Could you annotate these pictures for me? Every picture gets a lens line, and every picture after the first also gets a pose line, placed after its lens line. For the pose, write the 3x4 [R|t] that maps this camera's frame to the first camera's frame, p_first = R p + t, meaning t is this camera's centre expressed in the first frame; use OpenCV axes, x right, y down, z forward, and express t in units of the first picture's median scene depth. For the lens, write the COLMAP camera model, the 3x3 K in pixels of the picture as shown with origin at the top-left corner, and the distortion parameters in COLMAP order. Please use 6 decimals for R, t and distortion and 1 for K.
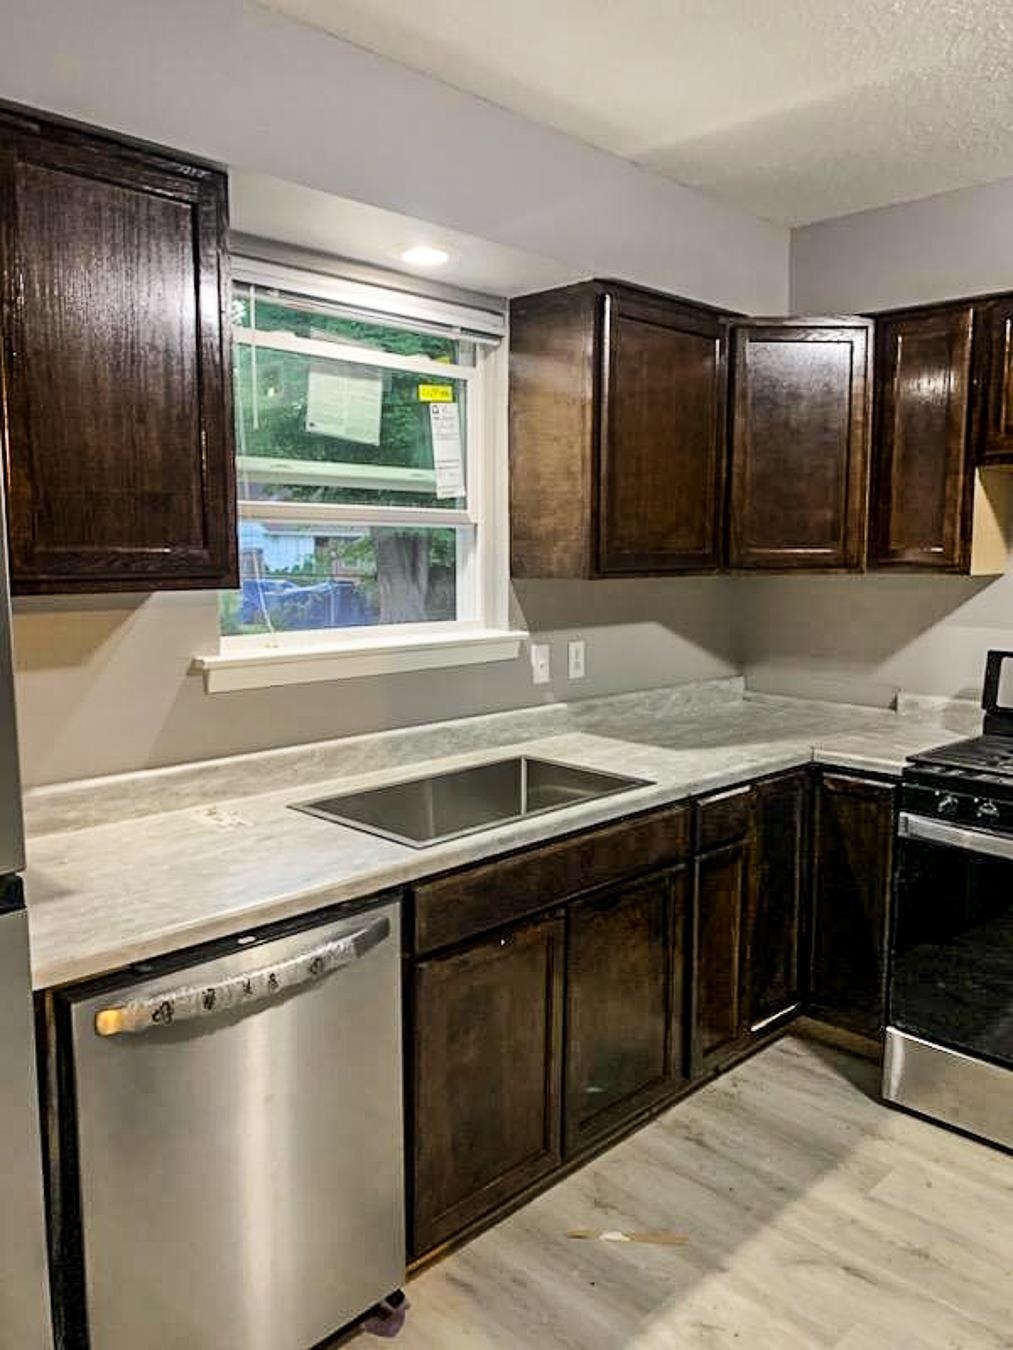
lens RADIAL K [[1027.9, 0, 528.7], [0, 1027.9, 682.7], [0, 0, 1]] dist [0.072055, -0.079118]
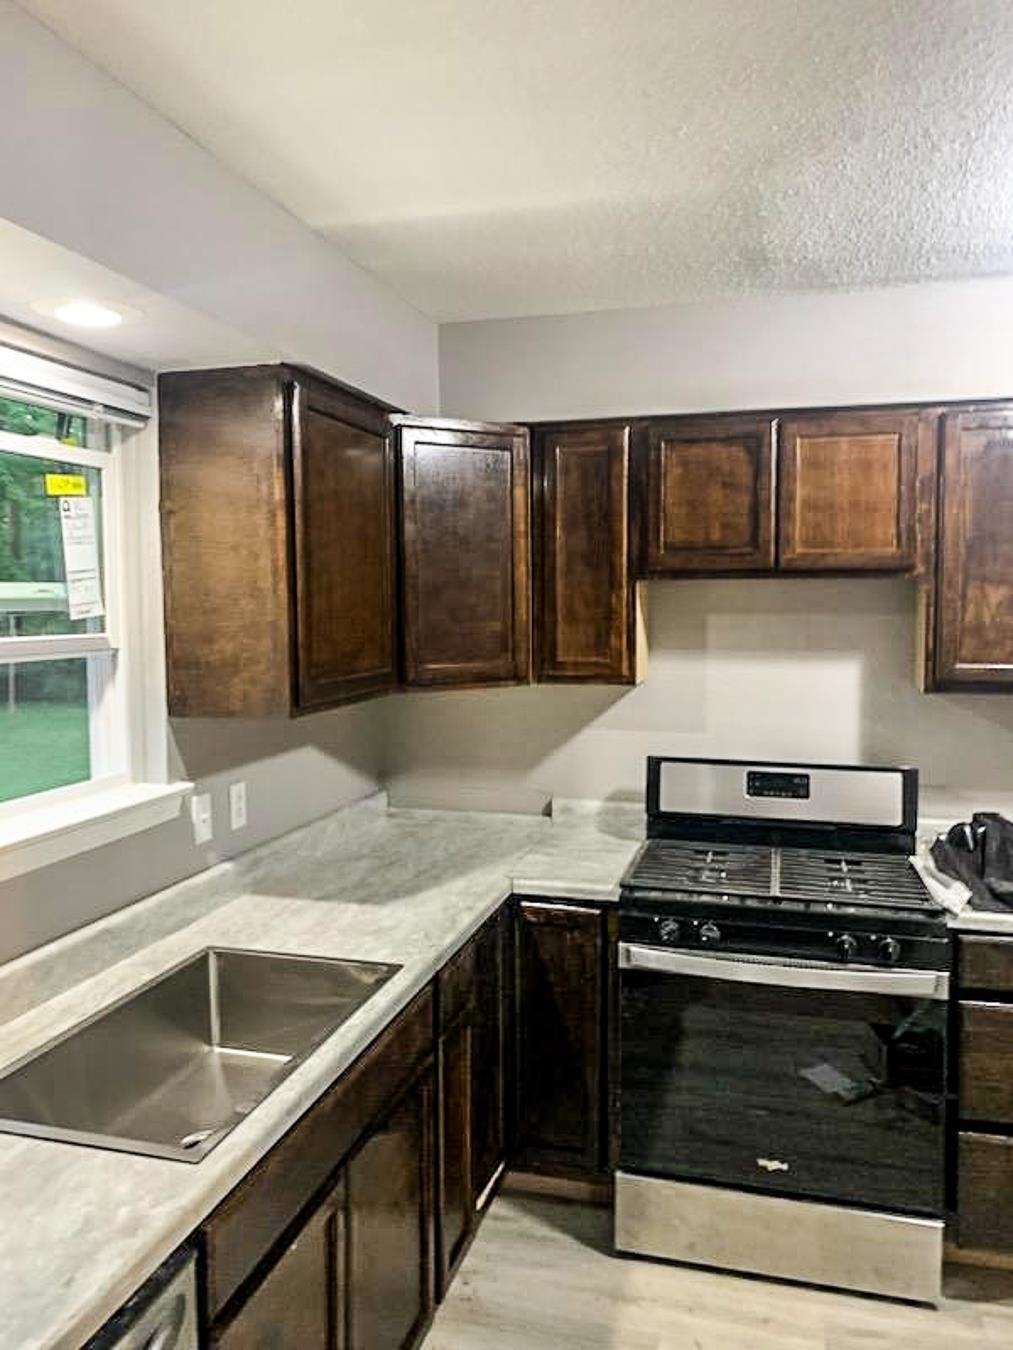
lens RADIAL K [[1027.9, 0, 505.4], [0, 1027.9, 683.8], [0, 0, 1]] dist [0.072055, -0.079118]
pose [[0.882845, -0.045763, 0.467429, -0.159975], [0.070222, 0.996916, -0.035027, -0.081905], [-0.464385, 0.063747, 0.883336, 0.179086]]
